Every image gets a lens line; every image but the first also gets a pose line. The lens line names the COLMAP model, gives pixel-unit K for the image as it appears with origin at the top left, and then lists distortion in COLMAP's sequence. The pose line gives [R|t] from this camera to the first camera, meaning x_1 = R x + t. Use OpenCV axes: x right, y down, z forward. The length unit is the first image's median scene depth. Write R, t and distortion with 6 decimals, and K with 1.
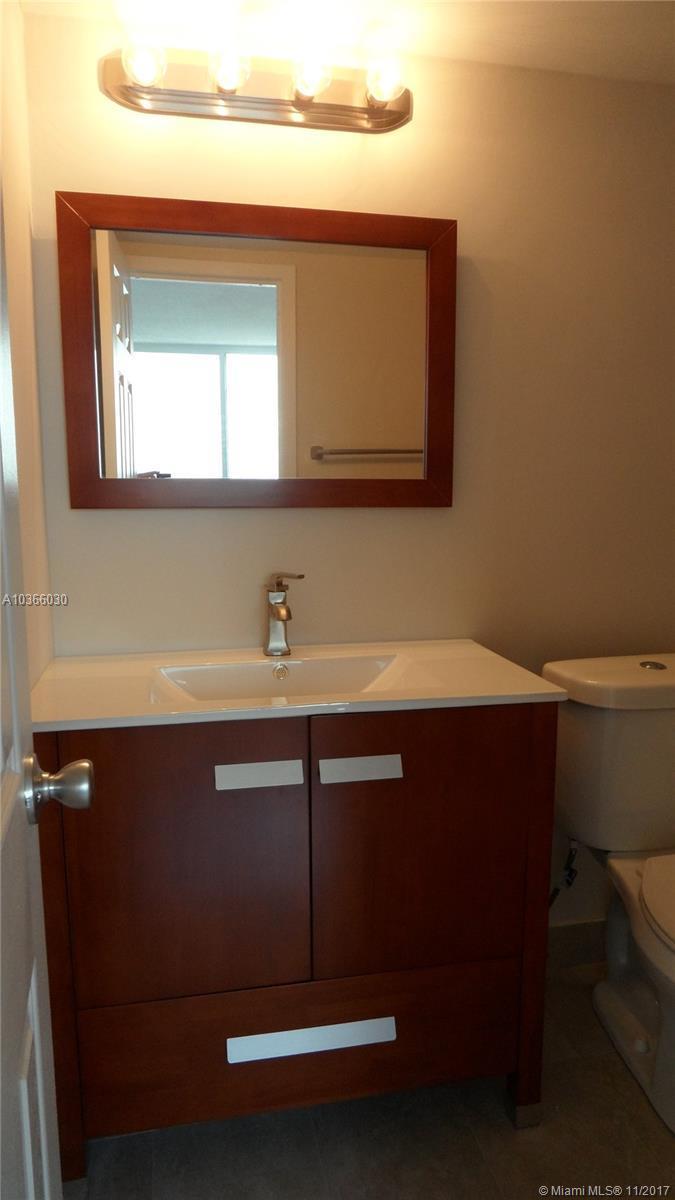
lens RADIAL K [[783.0, 0, 337.5], [0, 783.0, 600.0], [0, 0, 1]] dist [-0.031897, 0.006244]
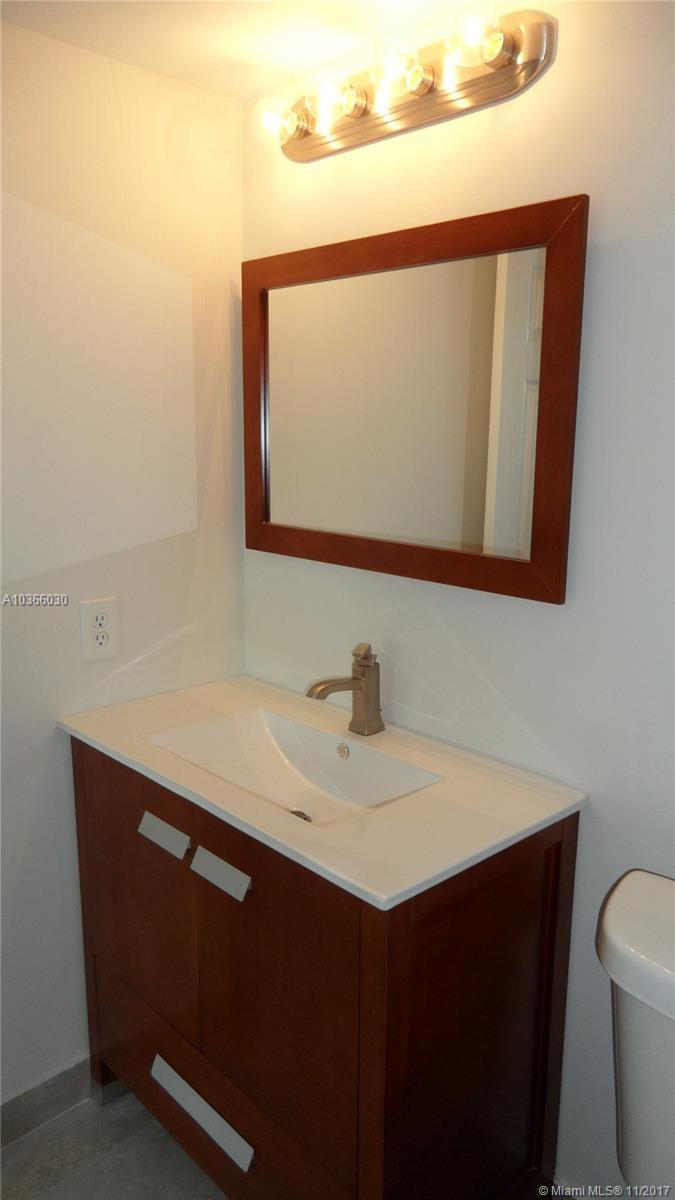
lens RADIAL K [[853.7, 0, 337.5], [0, 853.7, 600.0], [0, 0, 1]] dist [-0.046697, 0.060381]
pose [[0.542226, 0.172943, -0.822242, 0.735350], [-0.136165, 0.983739, 0.117118, -0.203560], [0.829126, 0.048456, 0.556957, 0.438479]]
